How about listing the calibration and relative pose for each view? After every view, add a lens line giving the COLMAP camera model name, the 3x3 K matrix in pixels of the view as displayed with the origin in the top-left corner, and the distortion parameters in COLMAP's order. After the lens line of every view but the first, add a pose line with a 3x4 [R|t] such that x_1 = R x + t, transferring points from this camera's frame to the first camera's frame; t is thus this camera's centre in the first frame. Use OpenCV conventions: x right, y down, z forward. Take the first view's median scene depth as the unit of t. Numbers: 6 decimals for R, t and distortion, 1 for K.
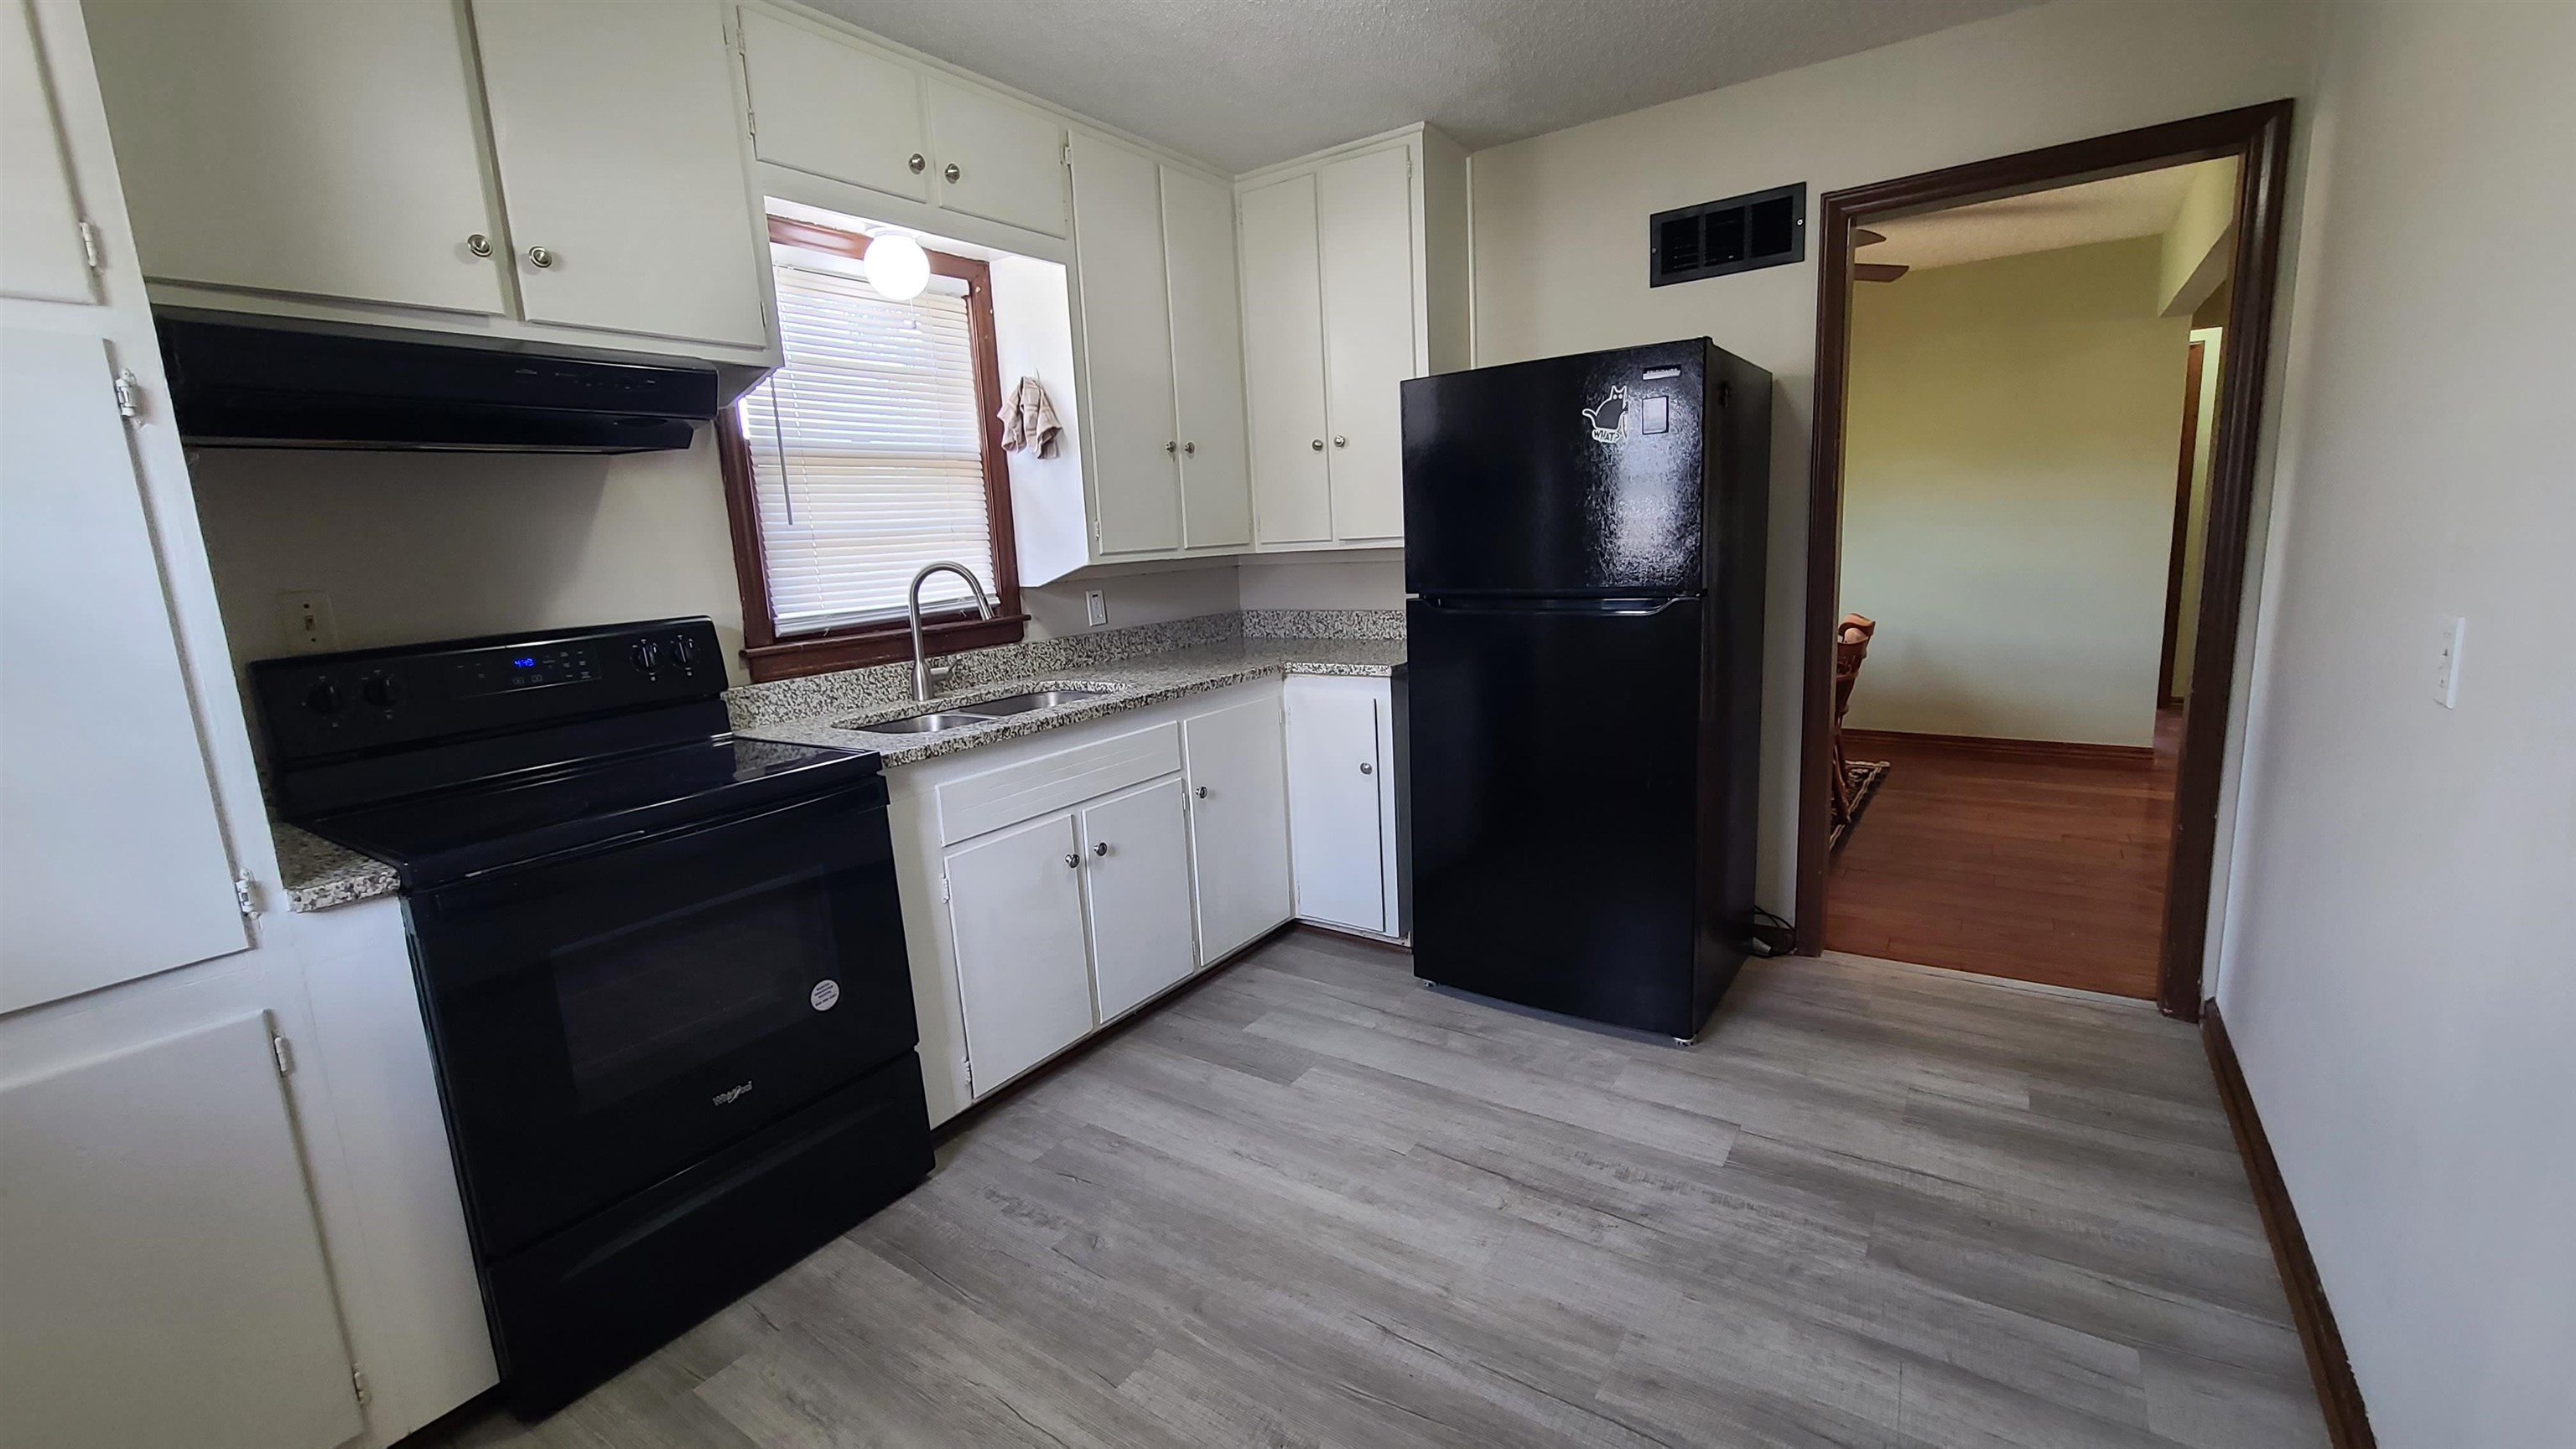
lens RADIAL K [[1047.6, 0, 1289.4], [0, 1047.6, 720.6], [0, 0, 1]] dist [-0.003468, -0.000142]
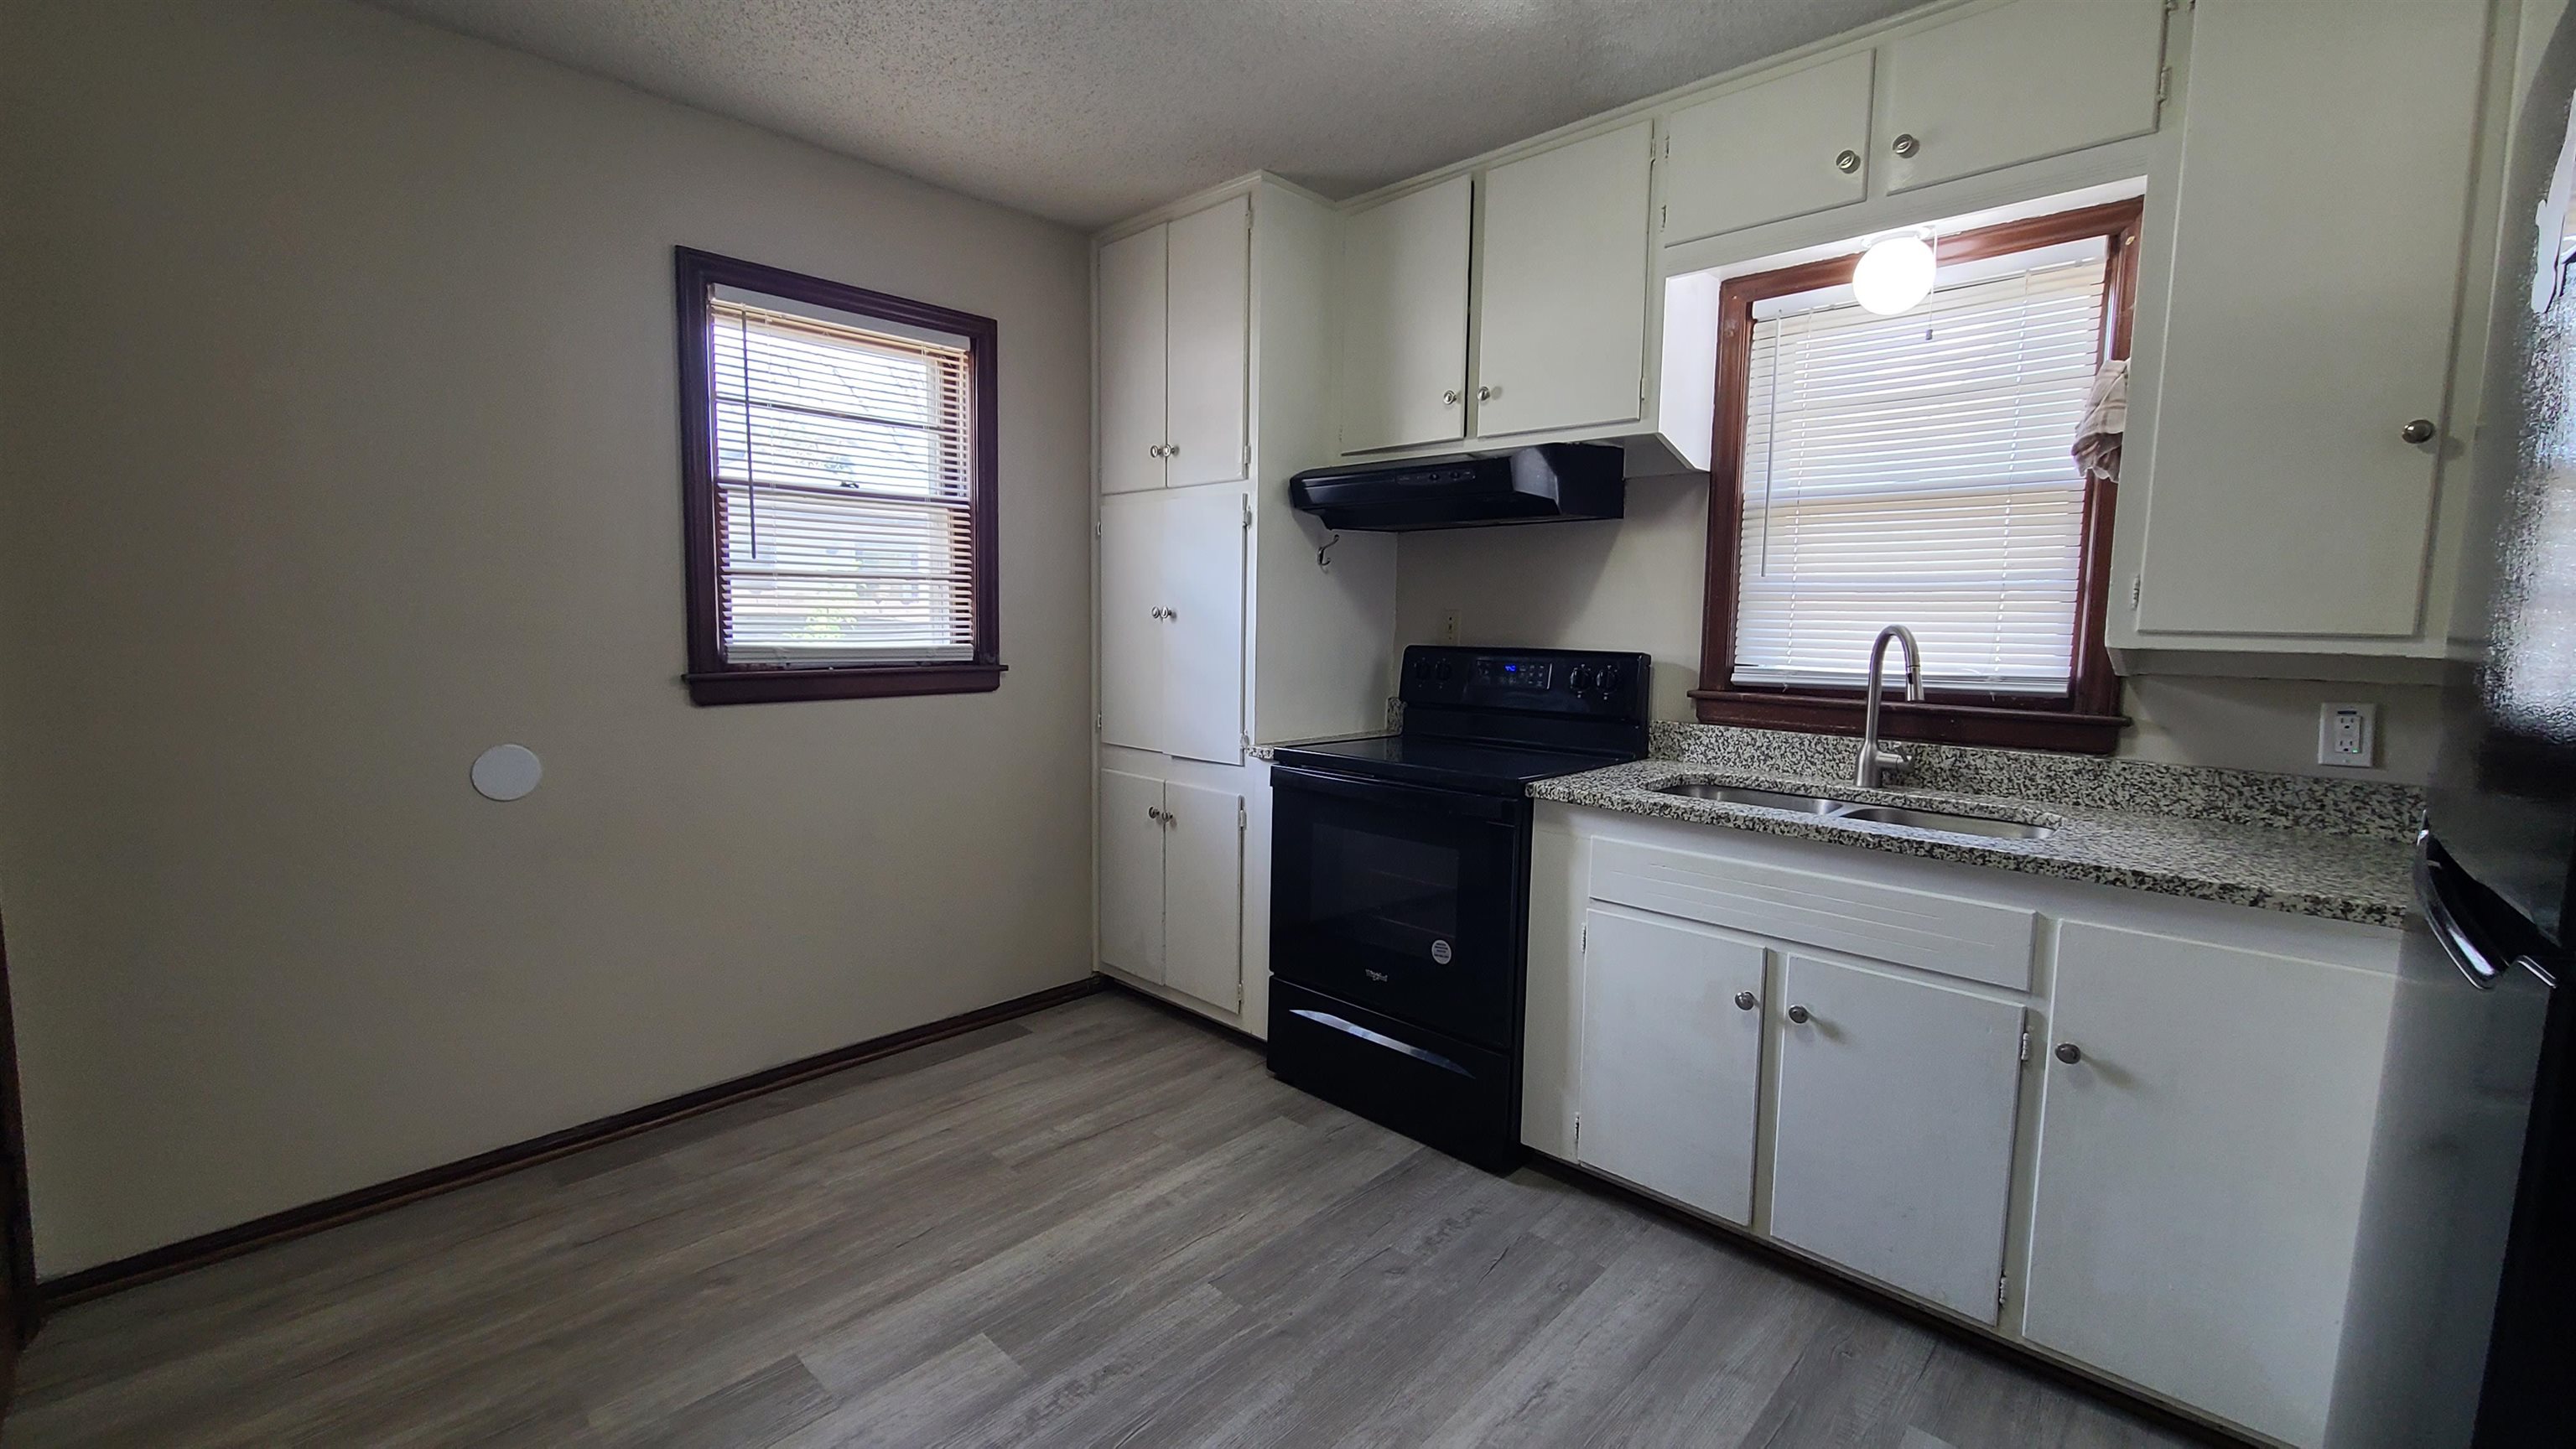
lens RADIAL K [[1047.6, 0, 1280.5], [0, 1047.6, 724.4], [0, 0, 1]] dist [-0.003468, -0.000142]
pose [[-0.159476, 0.152132, -0.975409, 0.611519], [-0.185795, 0.965773, 0.181006, -0.151598], [0.969561, 0.210092, -0.125752, 0.737246]]
